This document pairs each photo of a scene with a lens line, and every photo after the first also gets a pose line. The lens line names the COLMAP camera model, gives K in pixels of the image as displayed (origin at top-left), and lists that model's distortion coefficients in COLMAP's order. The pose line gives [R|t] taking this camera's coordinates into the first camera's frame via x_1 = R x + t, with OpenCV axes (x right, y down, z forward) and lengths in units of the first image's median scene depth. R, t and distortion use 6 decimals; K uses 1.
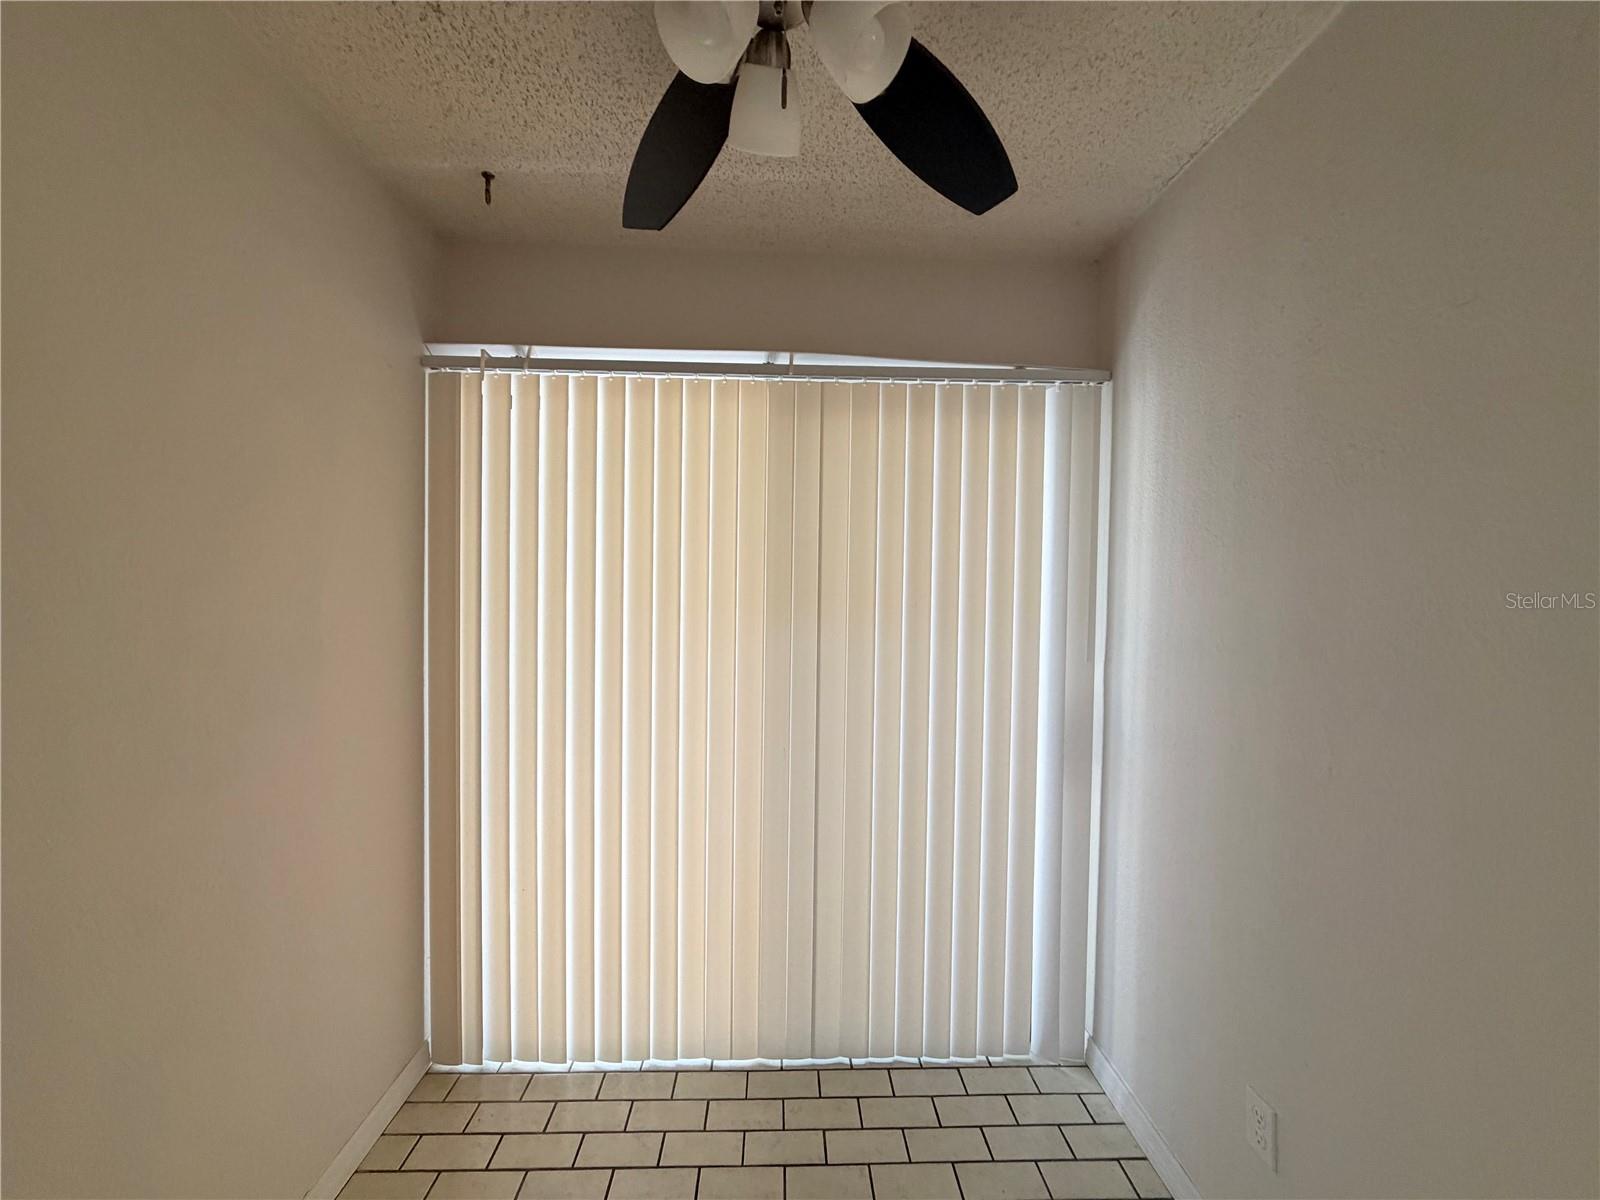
lens RADIAL K [[622.1, 0, 803.3], [0, 622.1, 600.2], [0, 0, 1]] dist [0.000073, -0.000058]
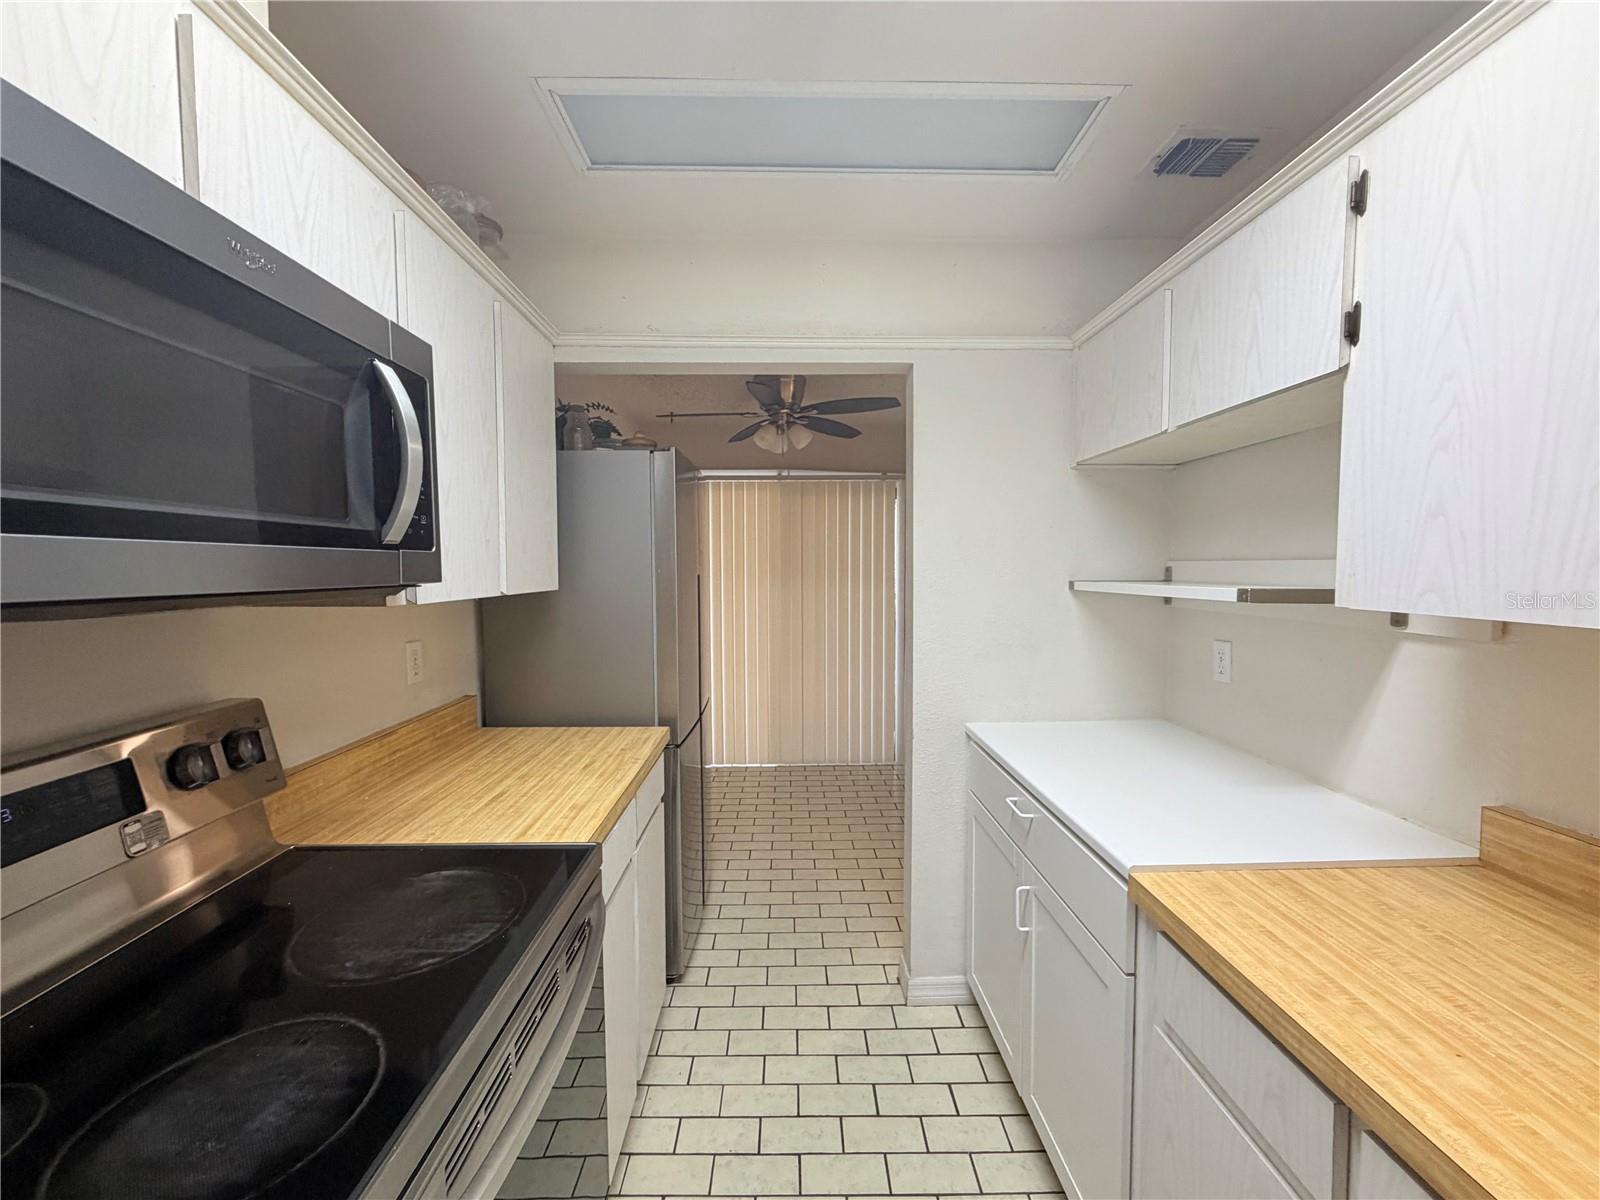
lens RADIAL K [[639.0, 0, 796.1], [0, 639.0, 598.2], [0, 0, 1]] dist [0.000690, -0.000516]
pose [[0.999708, -0.015244, -0.018758, 0.047397], [0.016195, 0.998534, 0.051641, -0.034227], [0.017943, -0.051930, 0.998490, -1.476327]]
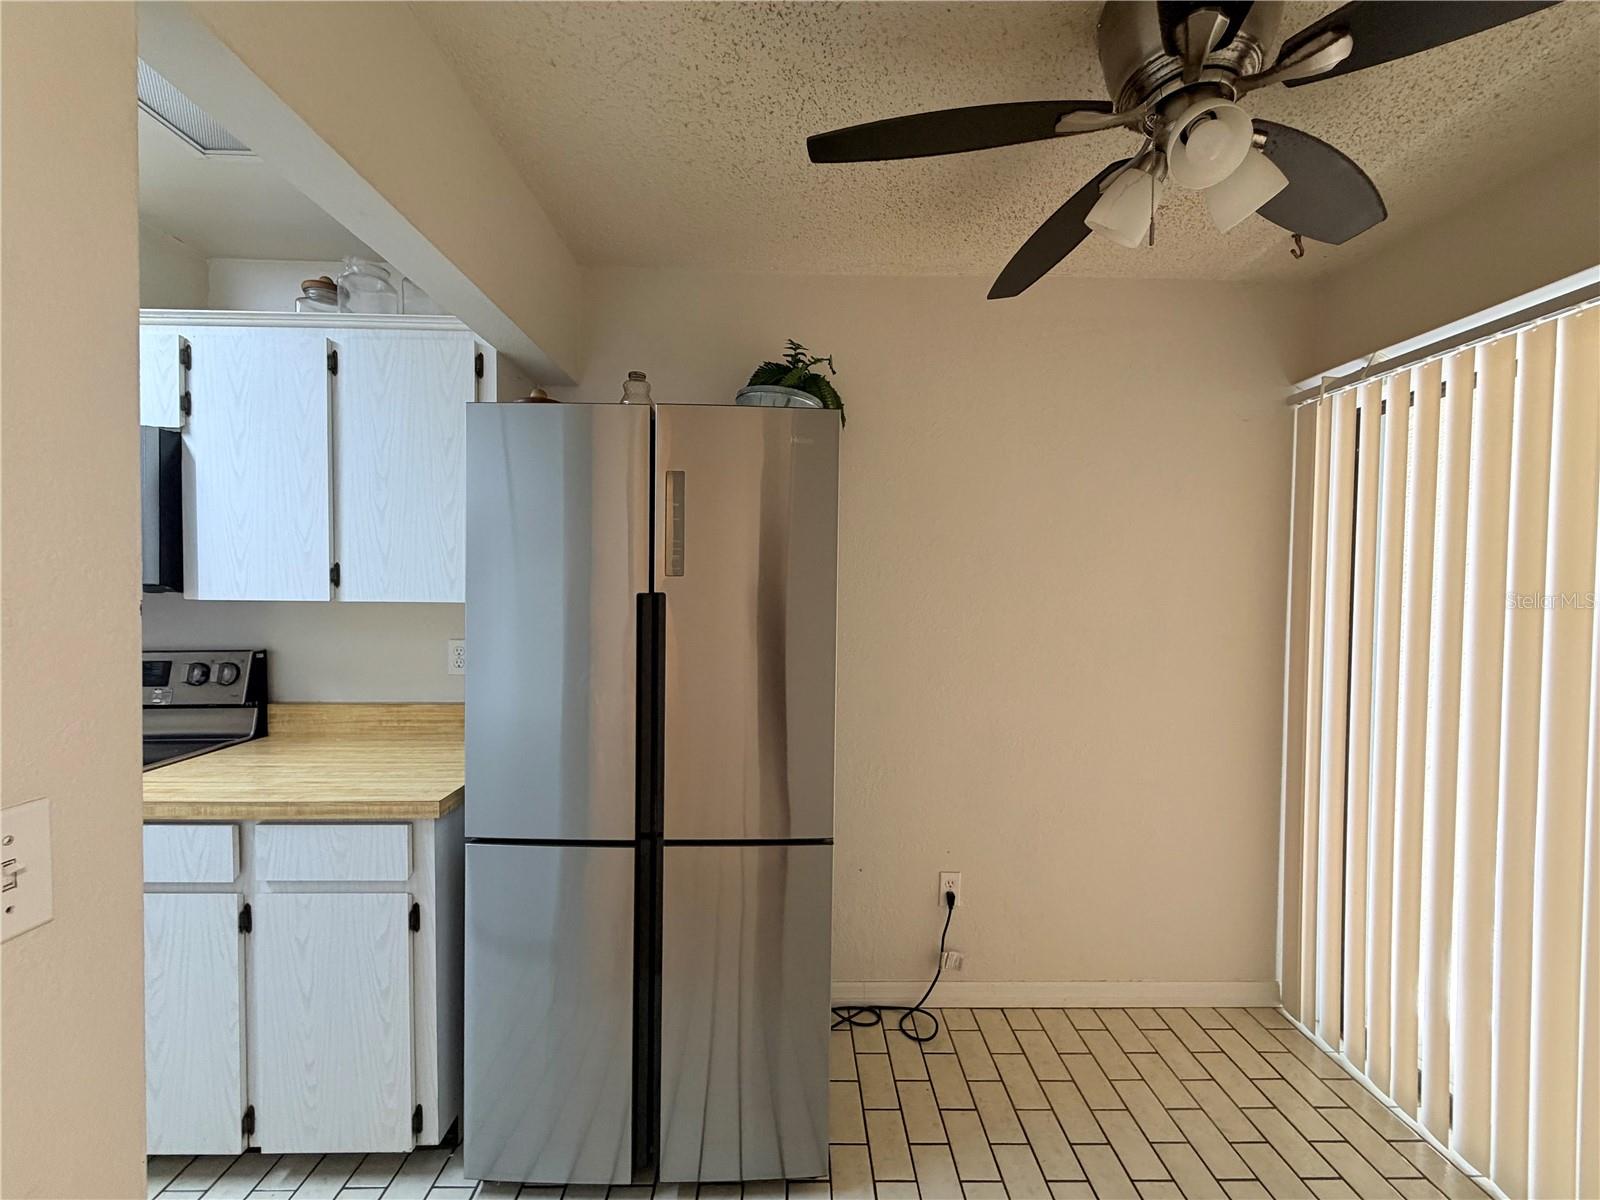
lens RADIAL K [[639.0, 0, 796.1], [0, 639.0, 598.2], [0, 0, 1]] dist [0.000690, -0.000516]
pose [[-0.016869, 0.009918, -0.999809, 0.596895], [-0.009022, 0.999909, 0.010072, -0.020508], [0.999817, 0.009190, -0.016778, 0.102926]]
